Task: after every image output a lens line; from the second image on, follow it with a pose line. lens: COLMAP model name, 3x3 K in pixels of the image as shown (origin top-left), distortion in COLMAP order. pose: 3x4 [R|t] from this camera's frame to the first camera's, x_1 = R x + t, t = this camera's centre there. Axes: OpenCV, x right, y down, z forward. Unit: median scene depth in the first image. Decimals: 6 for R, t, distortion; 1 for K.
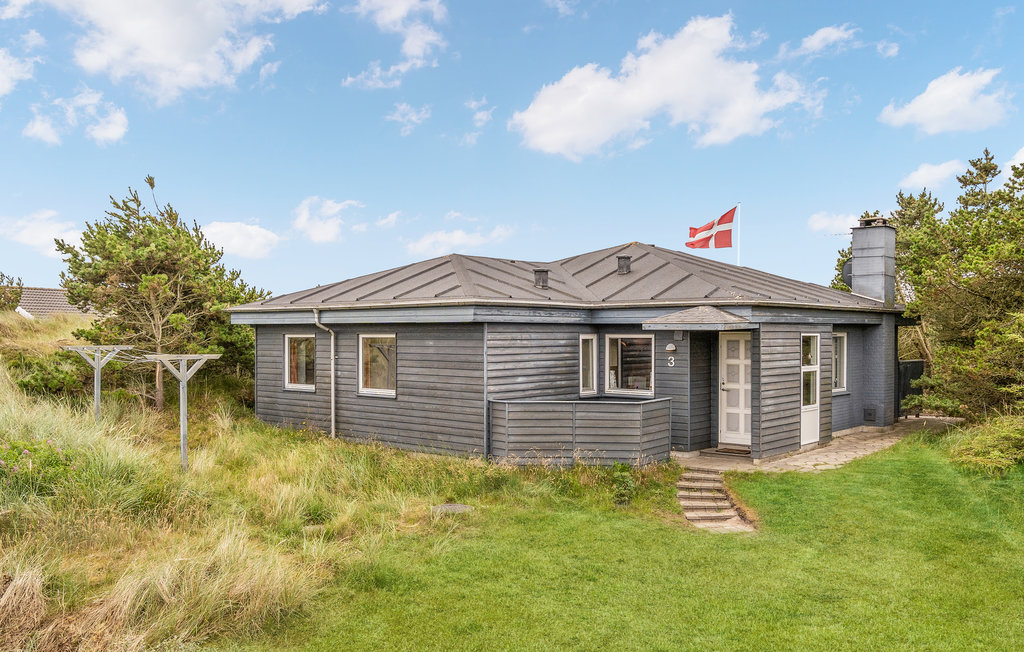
lens RADIAL K [[845.1, 0, 512.0], [0, 845.1, 326.0], [0, 0, 1]] dist [0.043456, 0.000366]
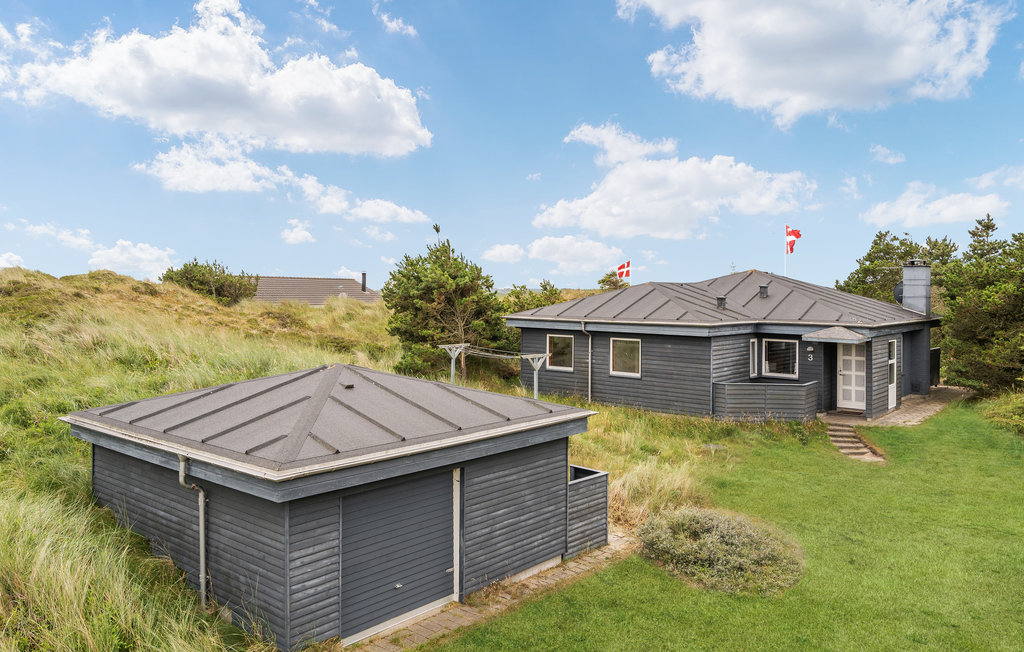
lens RADIAL K [[768.1, 0, 513.2], [0, 768.1, 278.1], [0, 0, 1]] dist [0.058884, 0.000654]
pose [[0.999524, 0.007344, 0.029953, -0.425663], [-0.007214, 0.999964, -0.004447, -0.099292], [-0.029985, 0.004229, 0.999541, -0.475902]]
